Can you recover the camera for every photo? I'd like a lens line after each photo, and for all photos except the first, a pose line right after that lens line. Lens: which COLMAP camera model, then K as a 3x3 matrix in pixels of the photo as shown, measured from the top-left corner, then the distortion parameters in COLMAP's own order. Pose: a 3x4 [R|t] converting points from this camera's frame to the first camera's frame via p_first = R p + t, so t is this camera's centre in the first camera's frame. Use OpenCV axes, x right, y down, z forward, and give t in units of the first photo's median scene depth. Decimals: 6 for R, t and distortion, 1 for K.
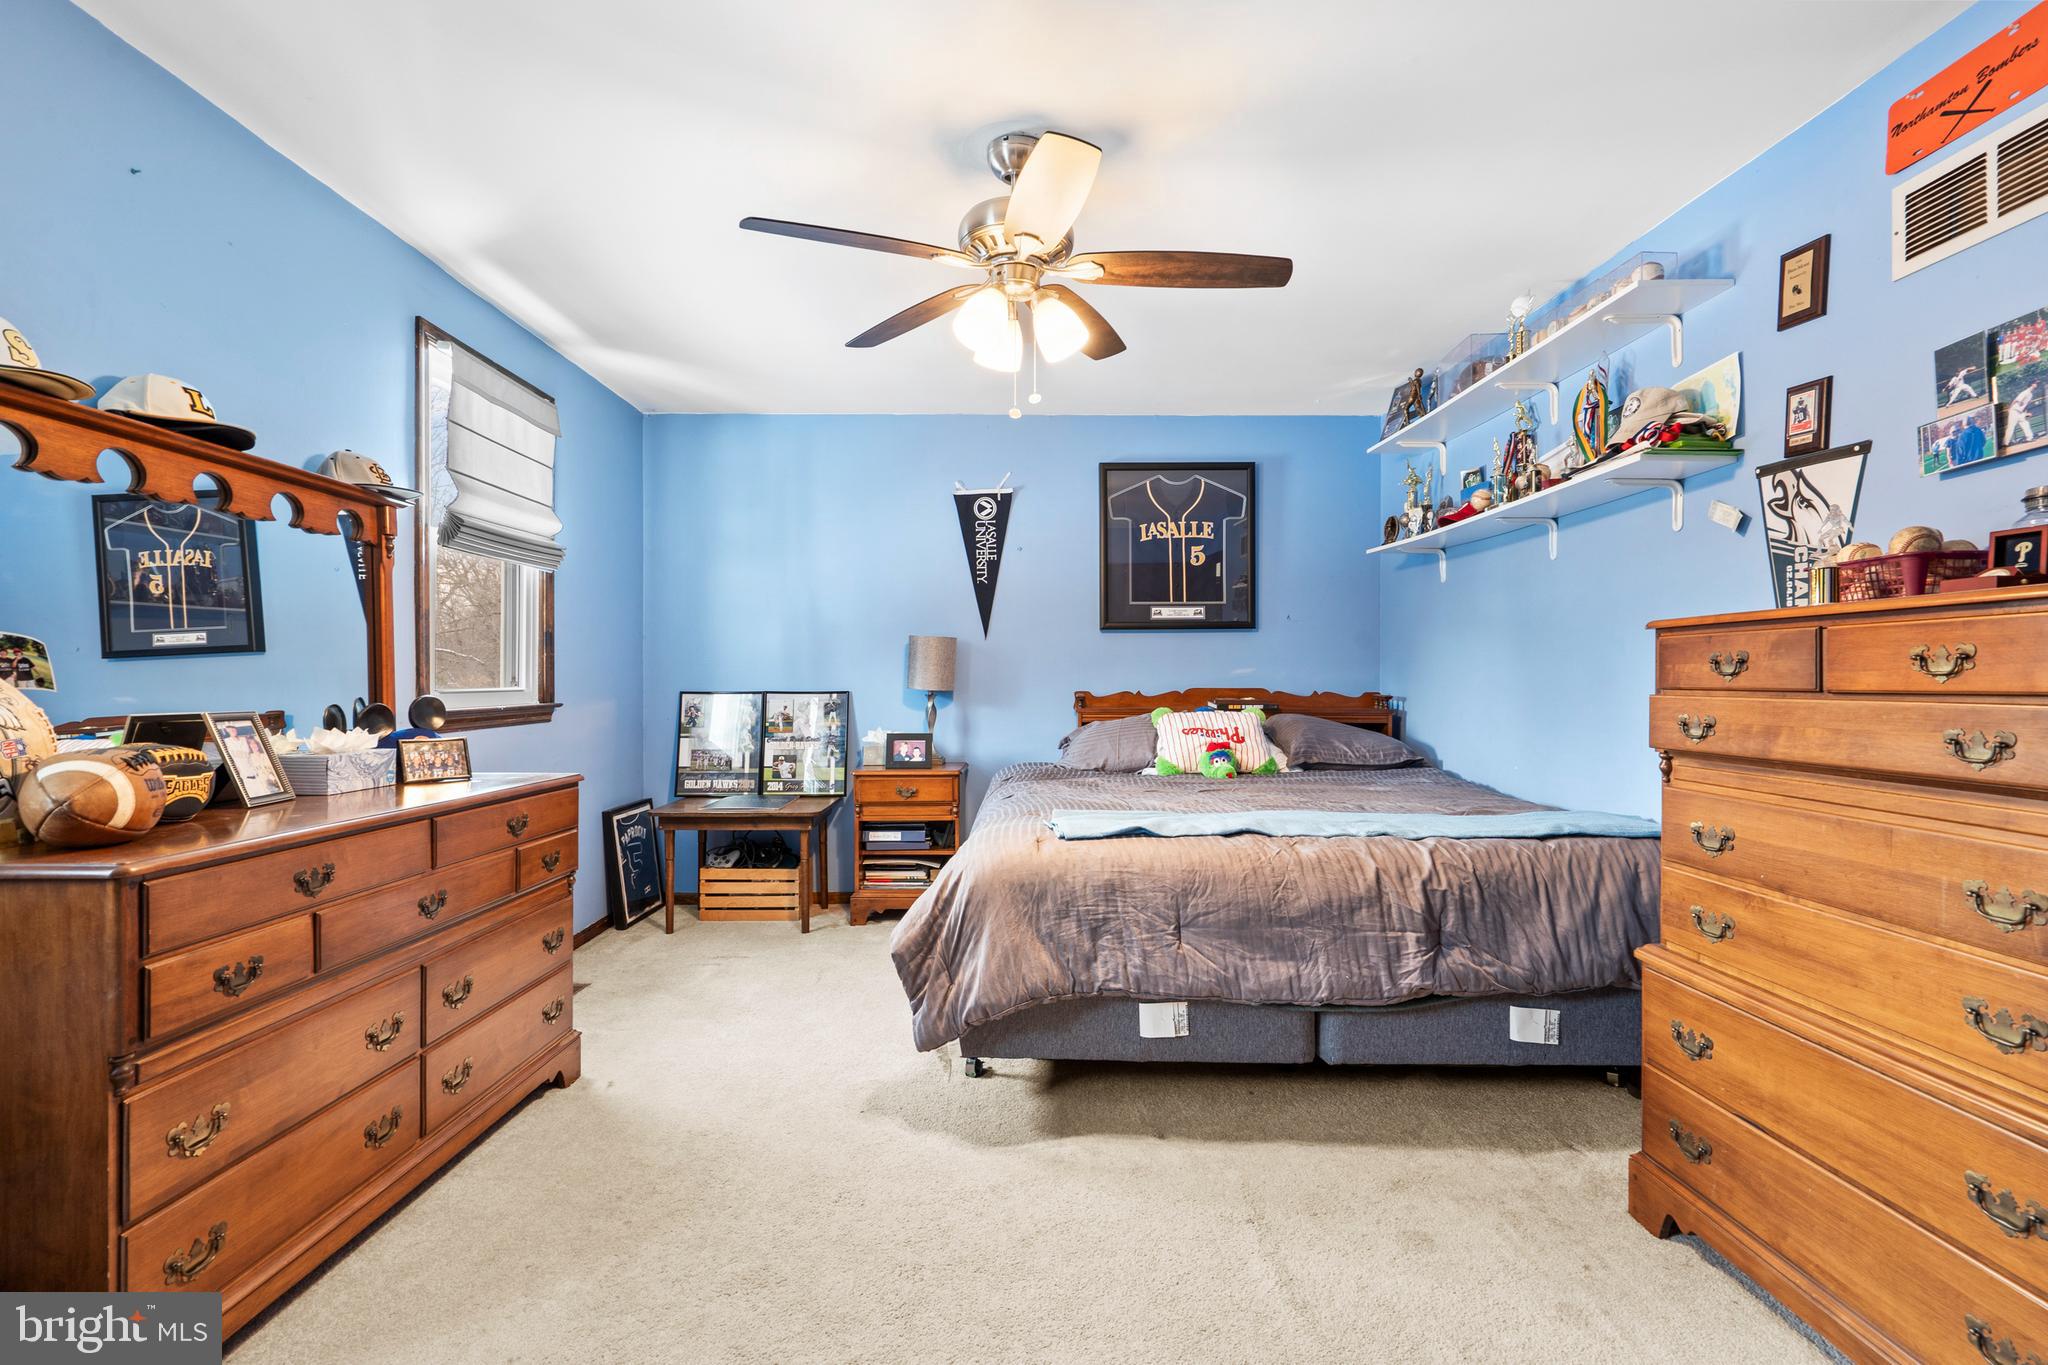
lens RADIAL K [[946.6, 0, 1024.8], [0, 946.6, 676.2], [0, 0, 1]] dist [-0.008376, 0.001705]
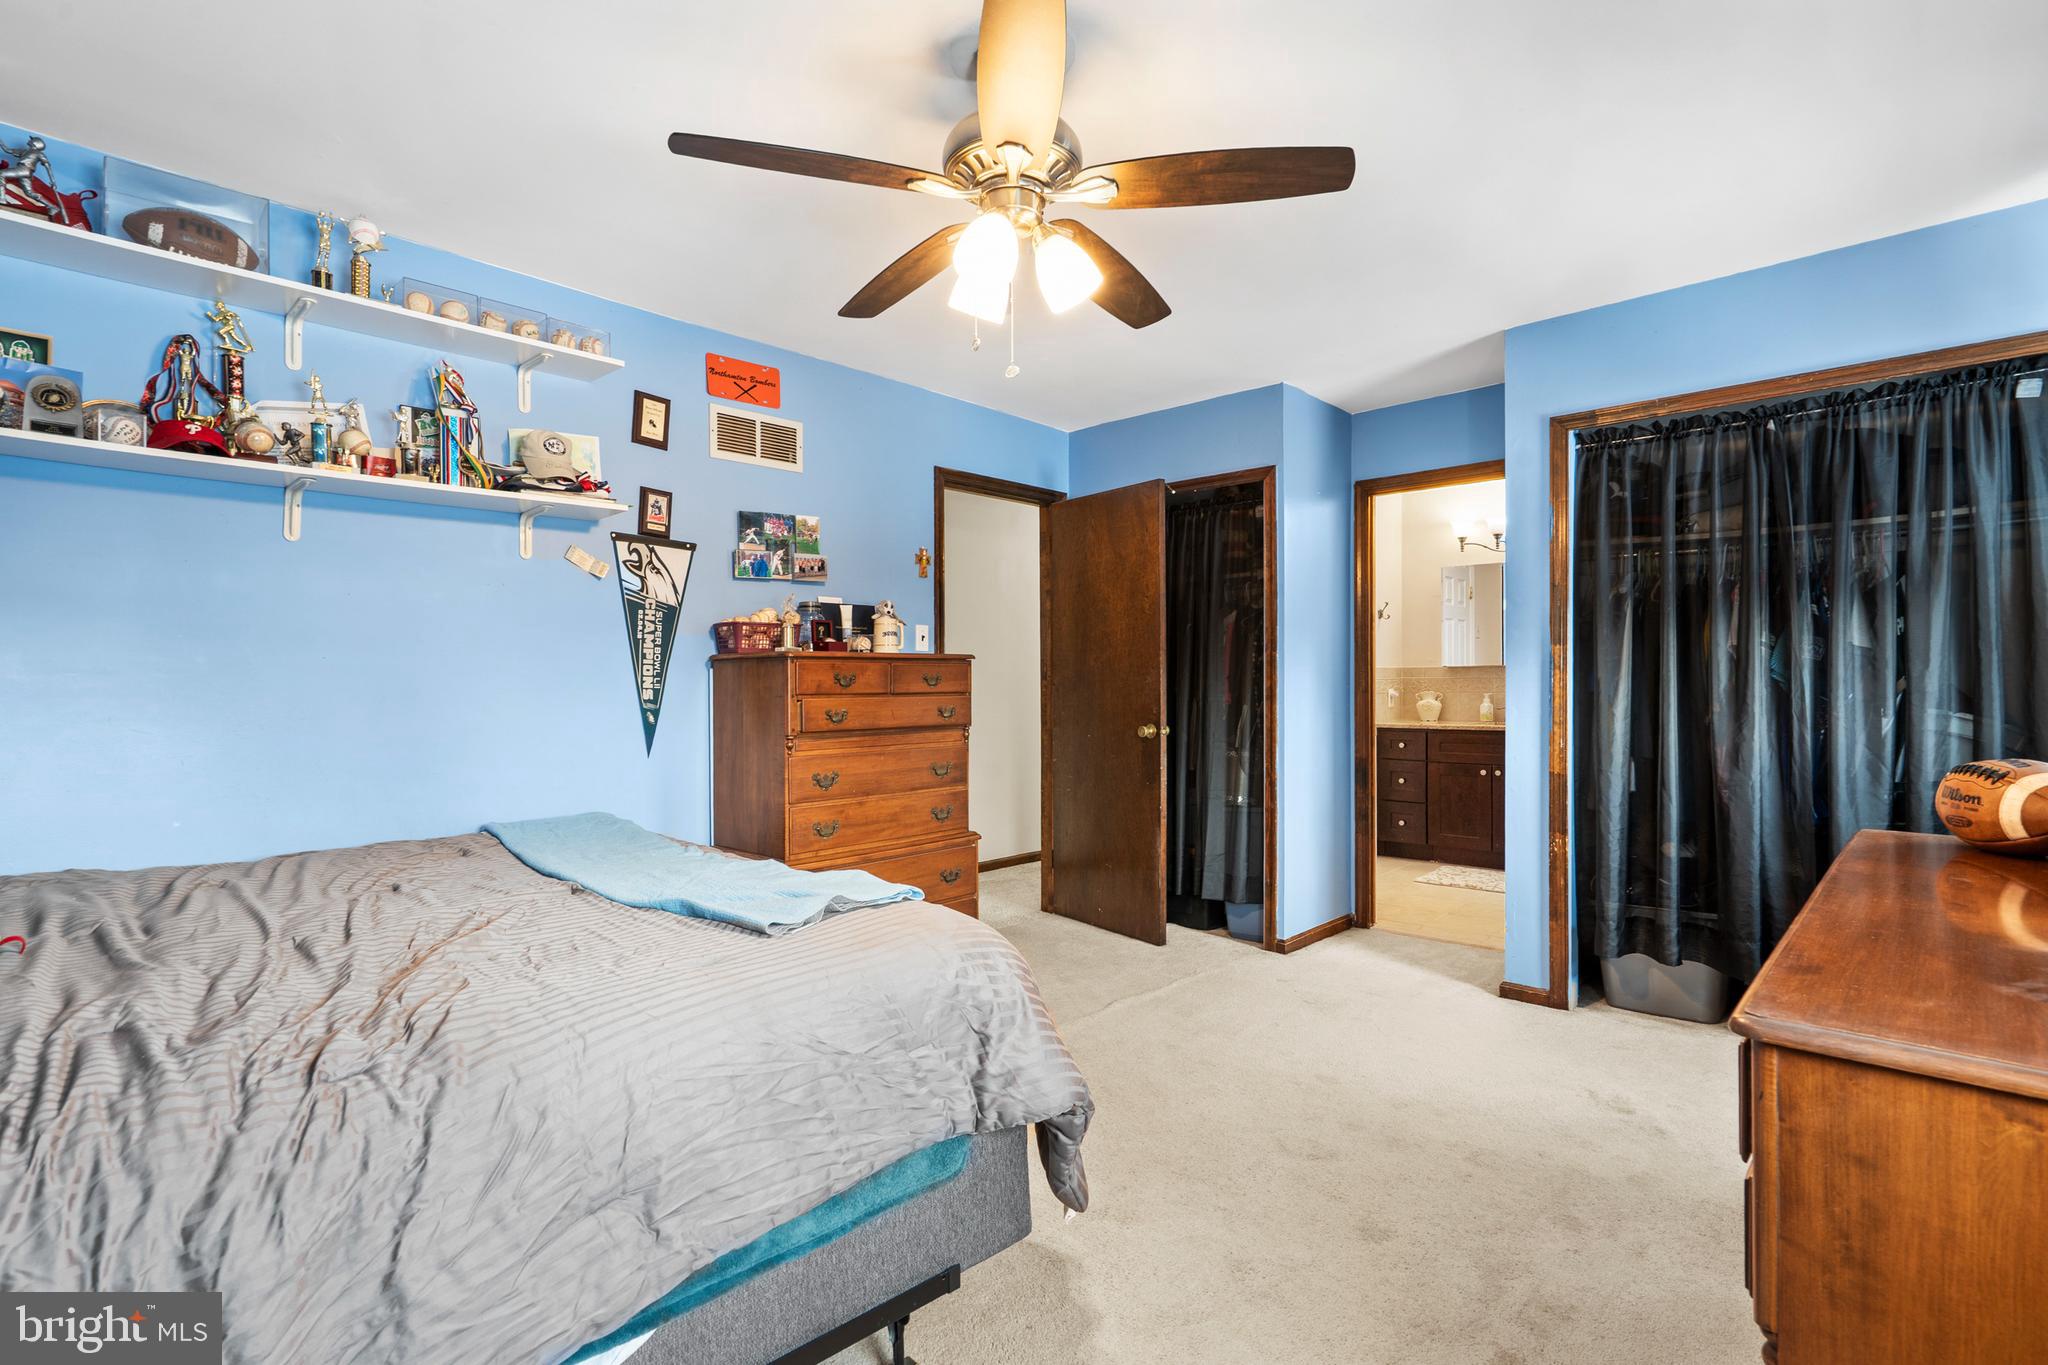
lens RADIAL K [[946.6, 0, 1023.6], [0, 946.6, 683.6], [0, 0, 1]] dist [-0.008376, 0.001705]
pose [[-0.721369, 0.001194, 0.692550, -0.620365], [0.002193, 0.999997, 0.000561, -0.004731], [-0.692548, 0.001924, -0.721369, 1.673123]]
